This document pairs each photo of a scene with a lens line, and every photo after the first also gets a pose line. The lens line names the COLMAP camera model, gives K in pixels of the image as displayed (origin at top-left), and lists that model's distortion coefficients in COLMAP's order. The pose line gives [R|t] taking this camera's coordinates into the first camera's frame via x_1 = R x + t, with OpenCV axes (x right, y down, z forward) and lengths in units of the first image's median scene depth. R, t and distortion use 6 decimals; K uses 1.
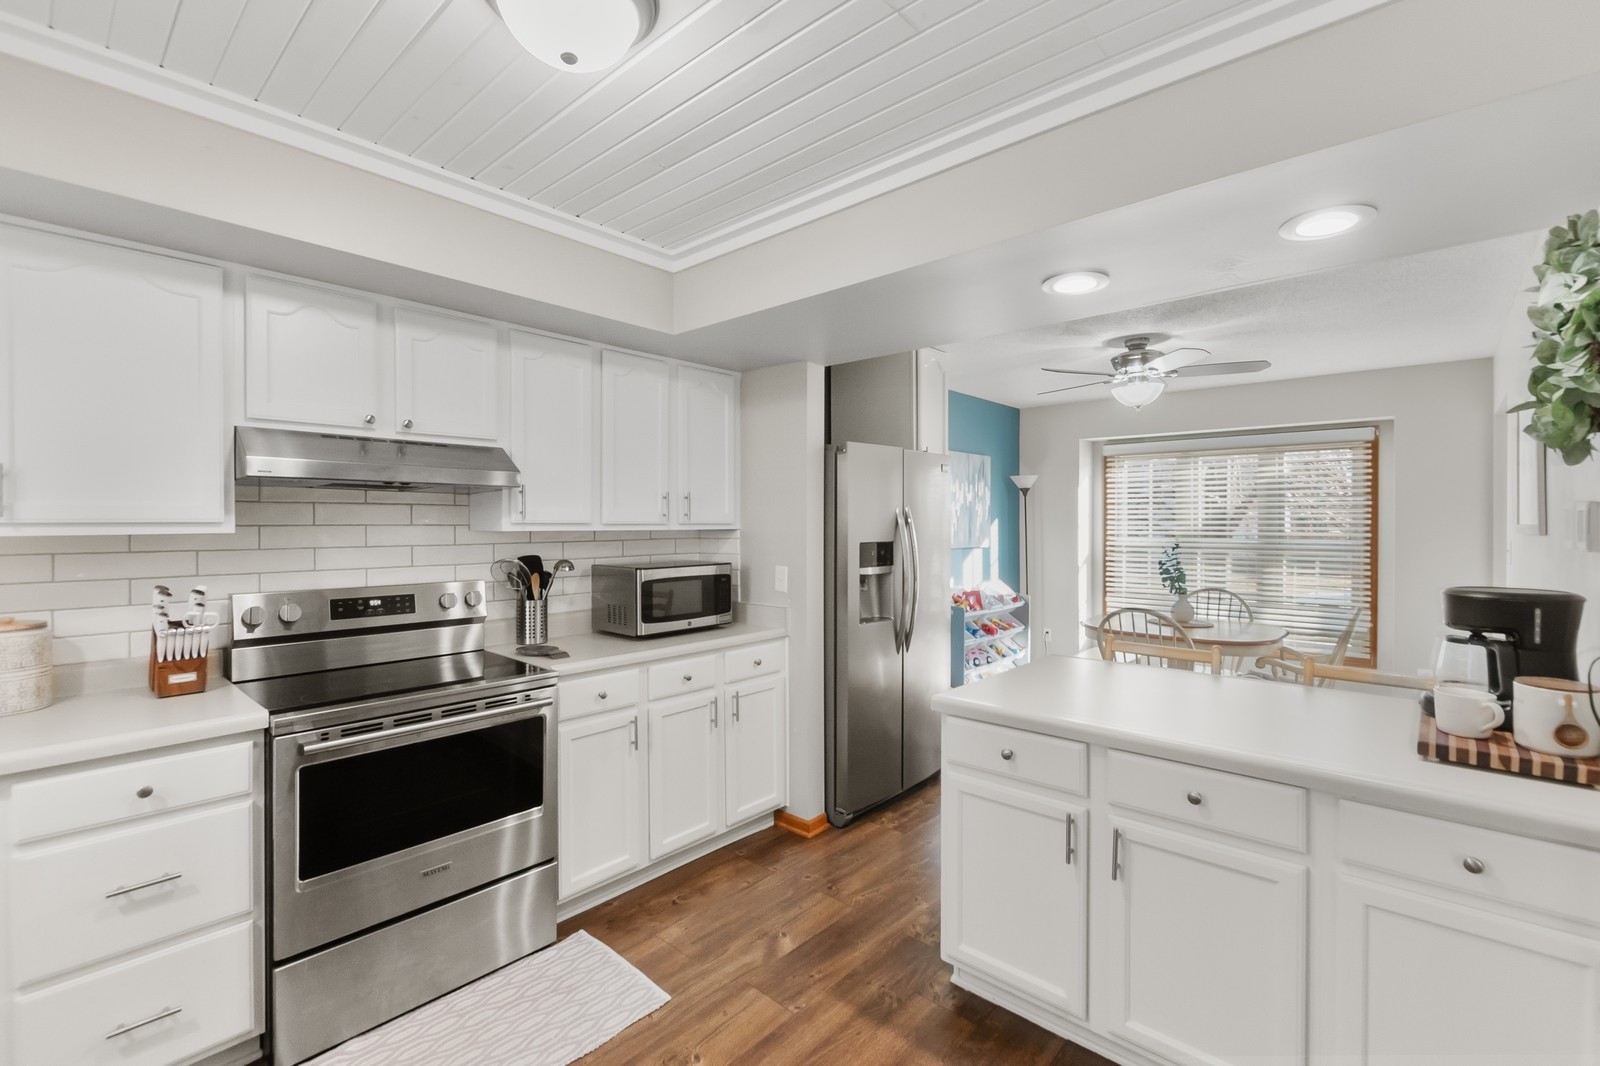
lens RADIAL K [[697.4, 0, 807.2], [0, 697.4, 526.6], [0, 0, 1]] dist [0.002200, -0.000352]
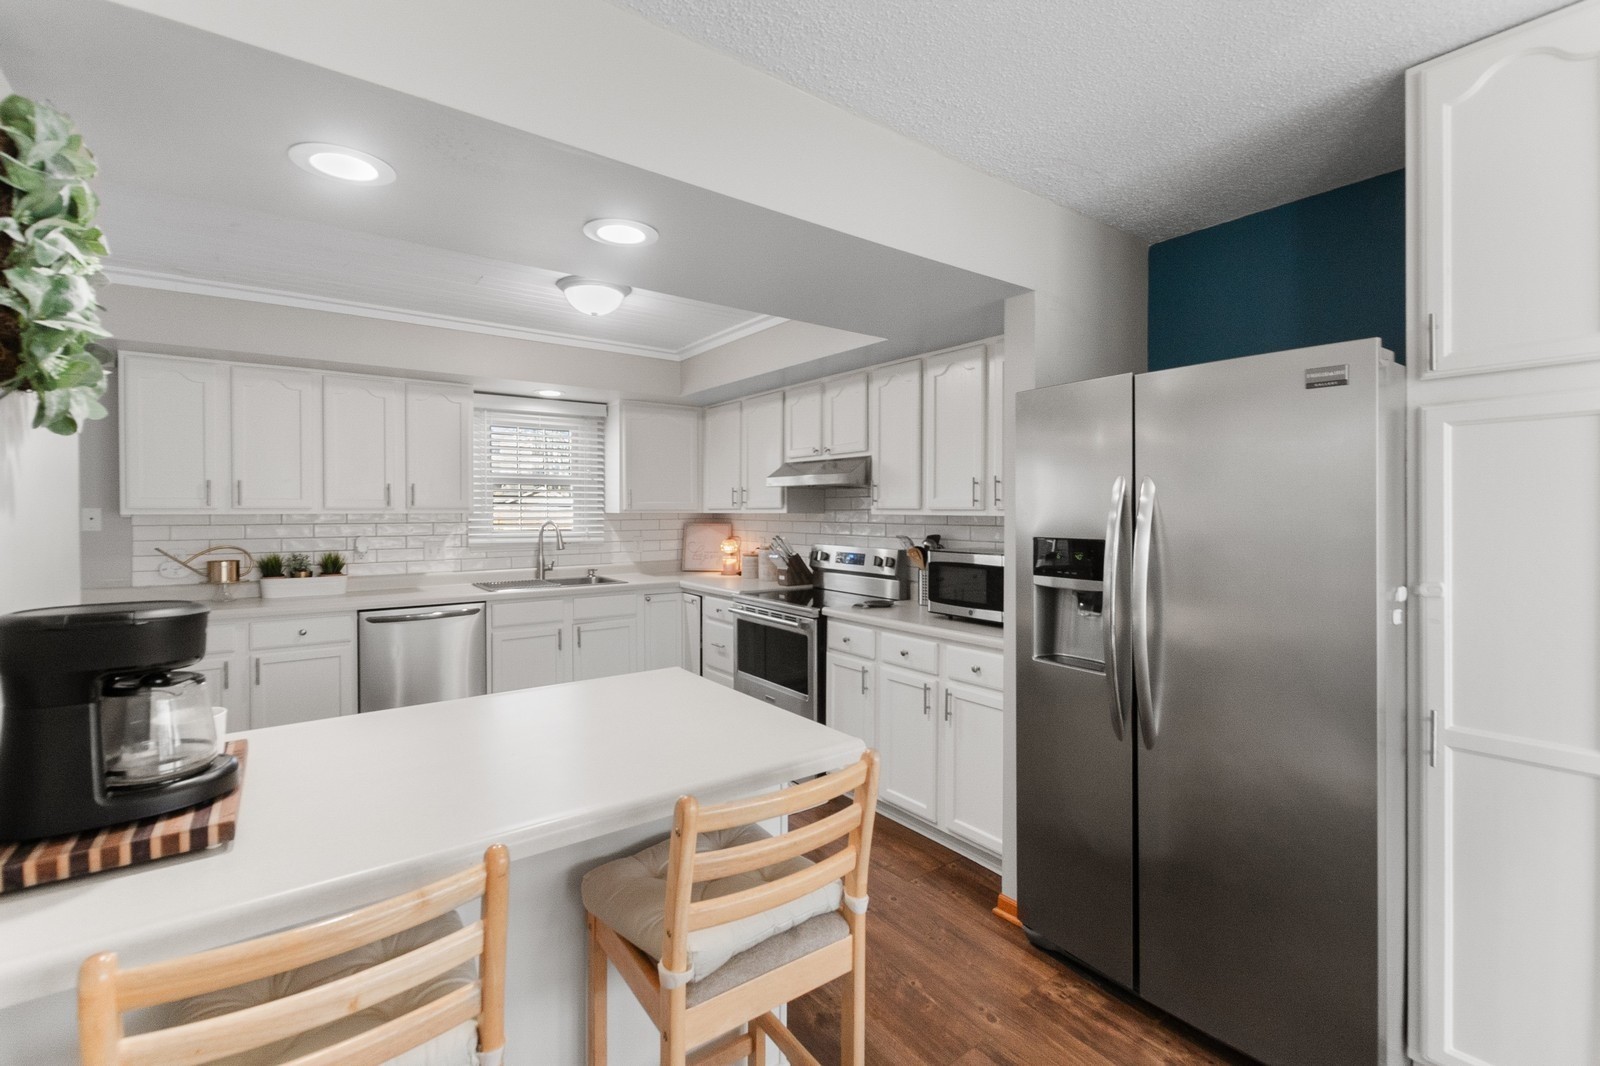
lens RADIAL K [[695.7, 0, 798.0], [0, 695.7, 515.1], [0, 0, 1]] dist [0.001265, 0.000204]
pose [[-0.201881, 0.007831, -0.979379, 0.960302], [-0.005540, 0.999943, 0.009137, -0.004059], [0.979394, 0.007271, -0.201826, 1.118687]]
